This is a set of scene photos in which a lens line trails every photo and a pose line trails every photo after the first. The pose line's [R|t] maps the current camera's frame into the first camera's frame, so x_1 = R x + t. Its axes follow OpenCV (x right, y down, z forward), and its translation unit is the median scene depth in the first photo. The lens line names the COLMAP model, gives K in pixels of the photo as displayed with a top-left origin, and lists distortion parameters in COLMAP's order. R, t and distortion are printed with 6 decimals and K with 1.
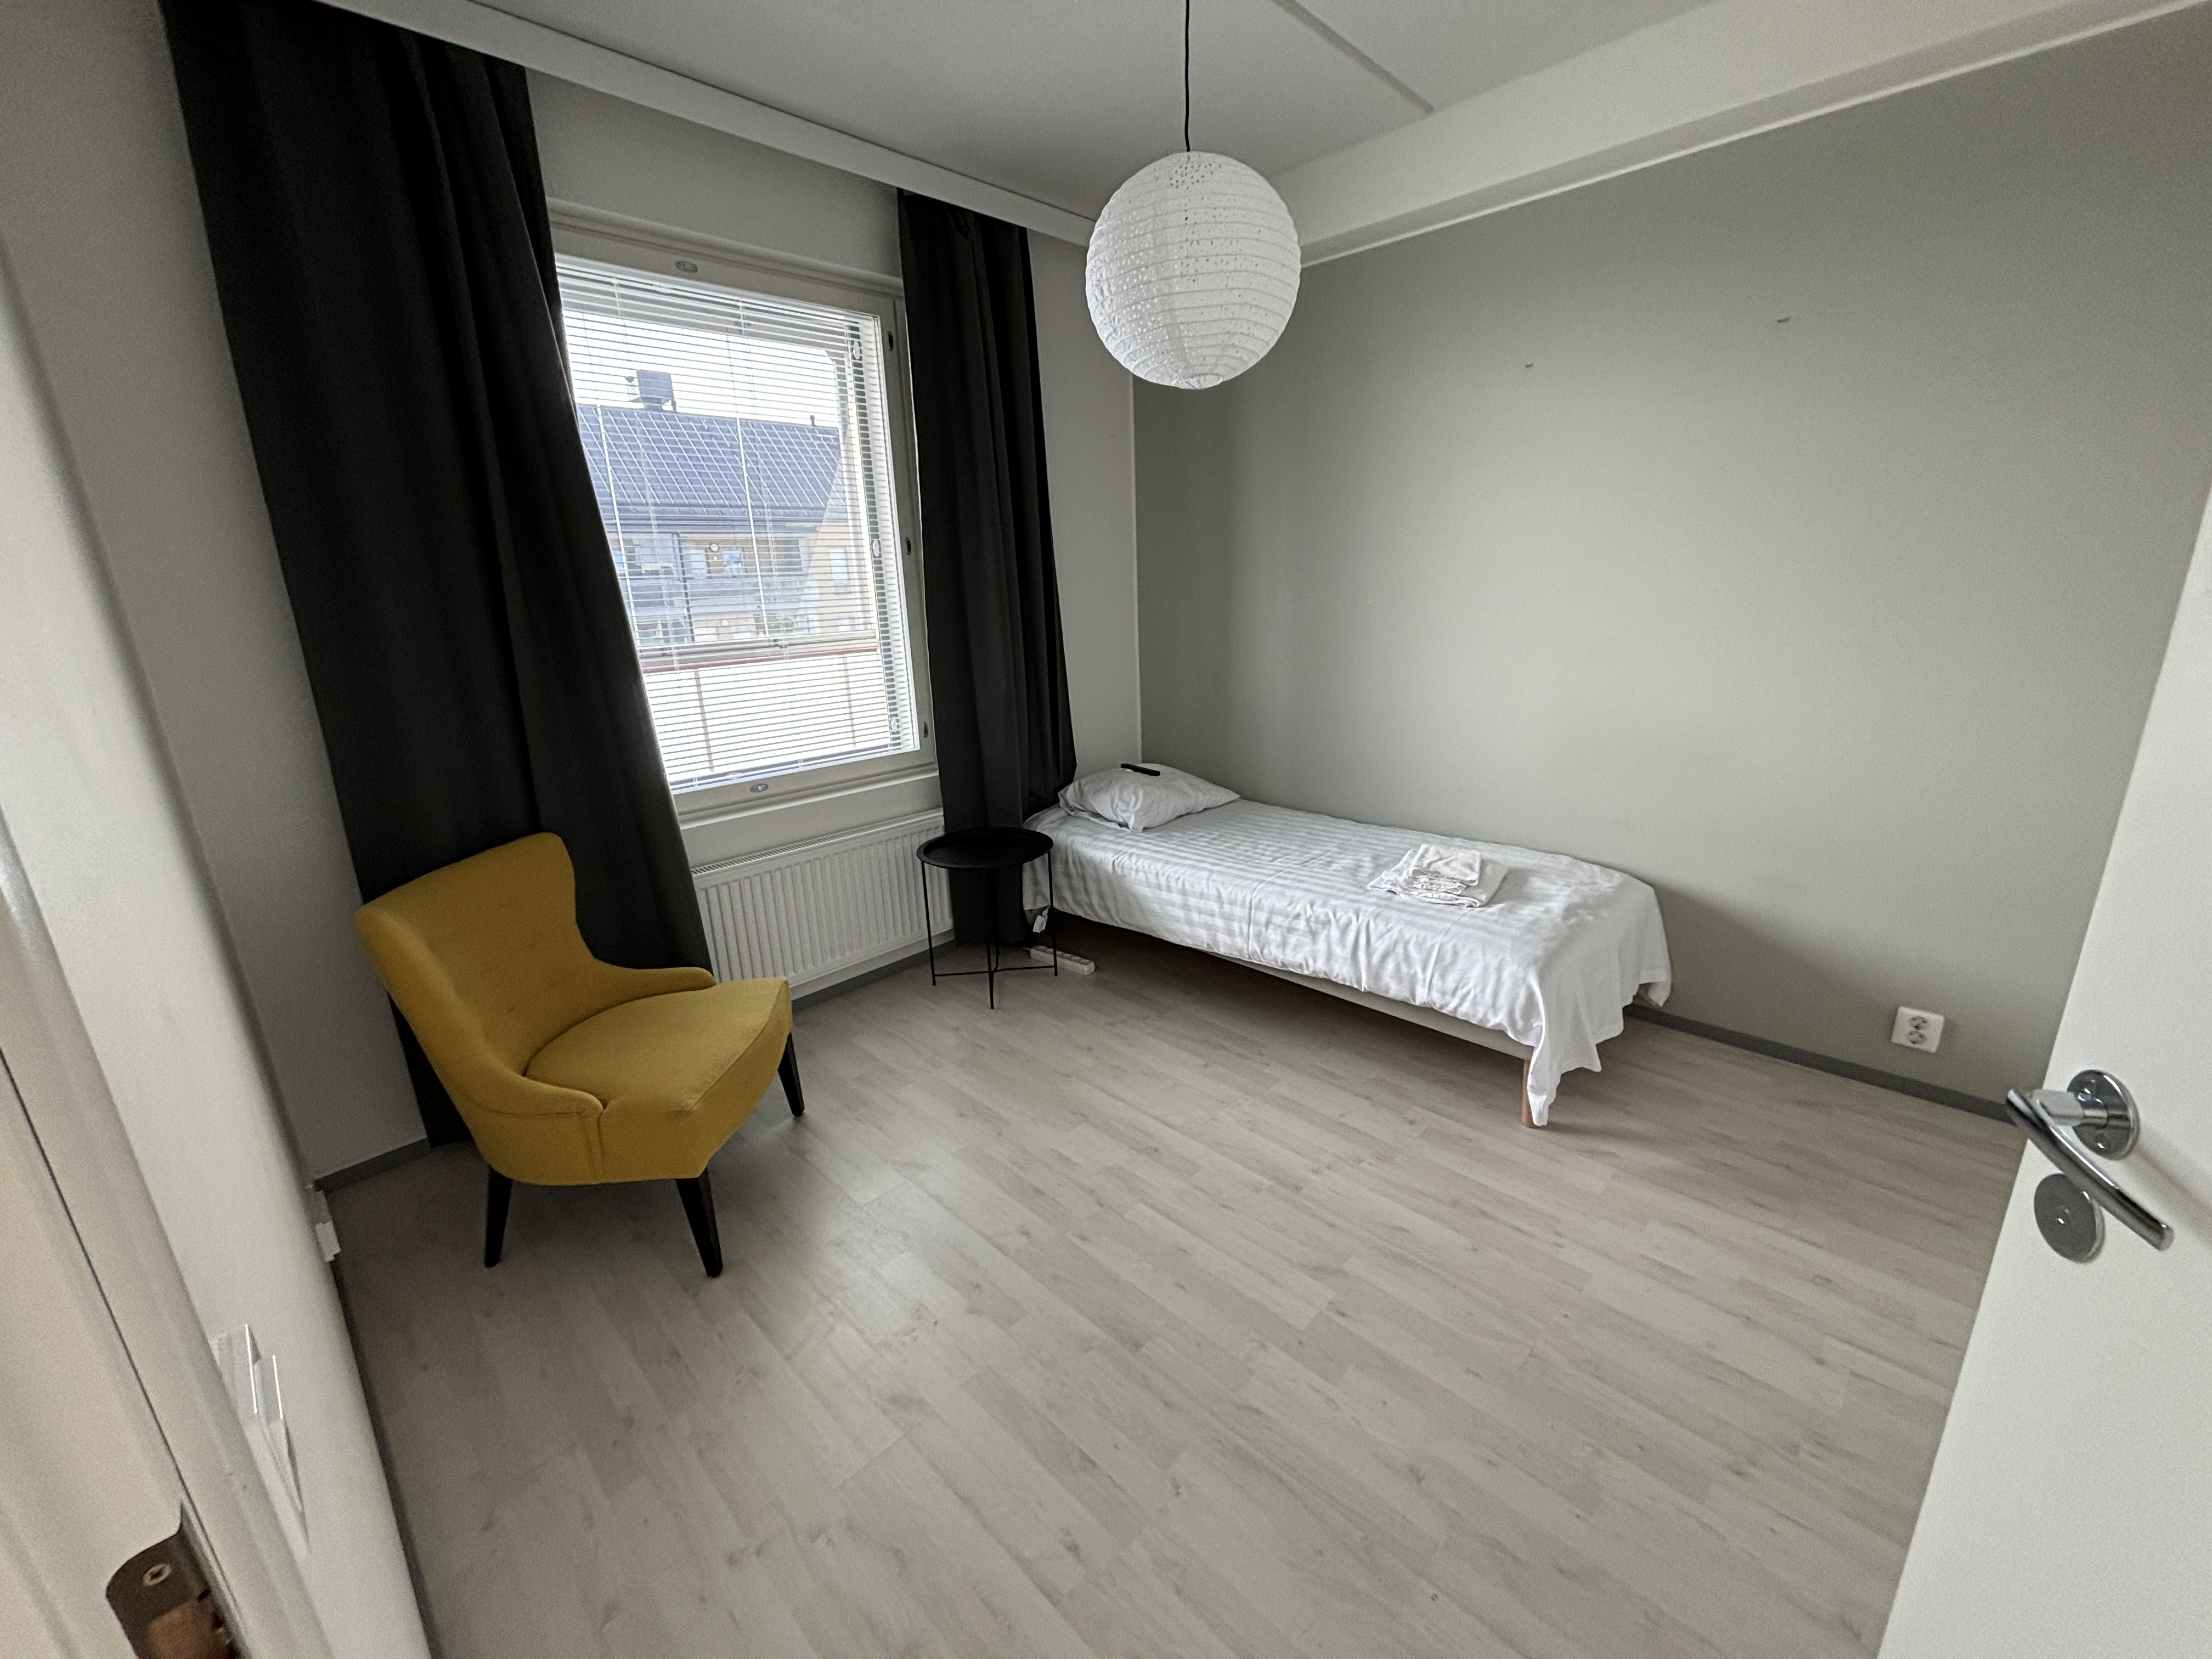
lens RADIAL K [[880.0, 0, 1106.0], [0, 880.0, 829.5], [0, 0, 1]] dist [-0.000065, 0.010436]
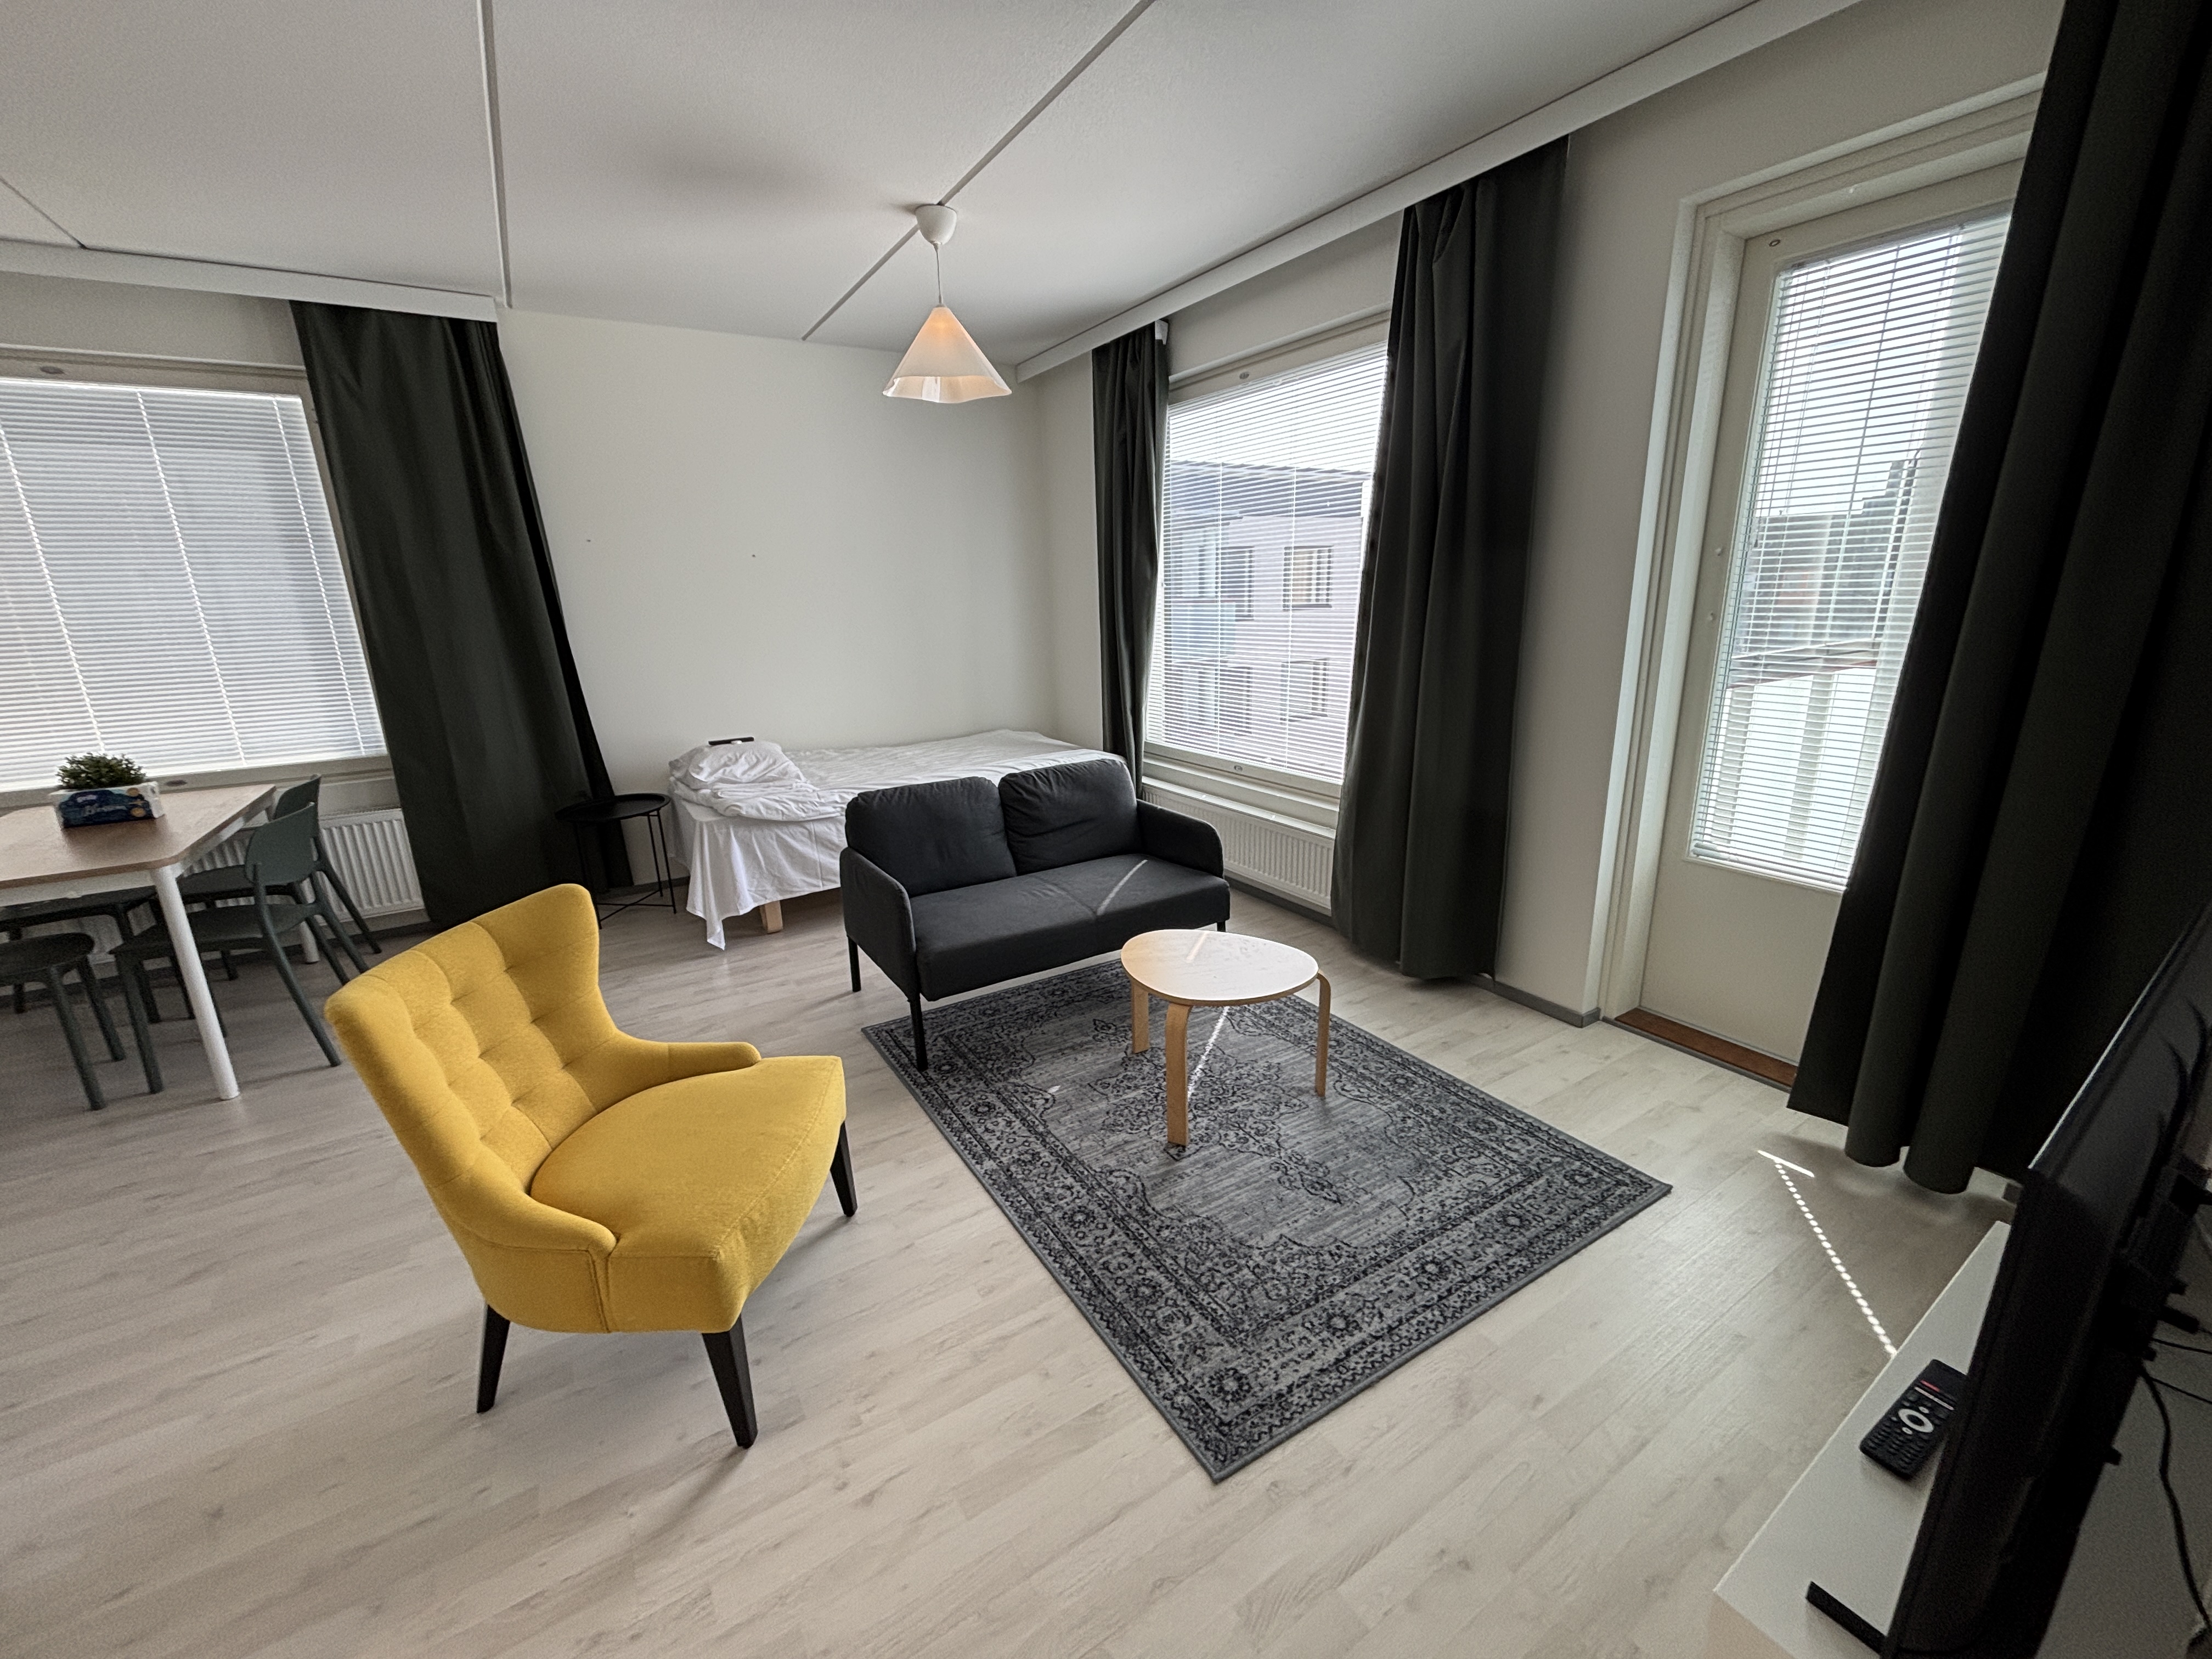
lens RADIAL K [[896.8, 0, 1106.0], [0, 896.8, 829.5], [0, 0, 1]] dist [0.001921, 0.011621]
pose [[0.967190, 0.074845, -0.242780, 1.165280], [-0.072763, 0.997195, 0.017543, -0.095650], [0.243412, 0.000698, 0.969923, 0.066522]]
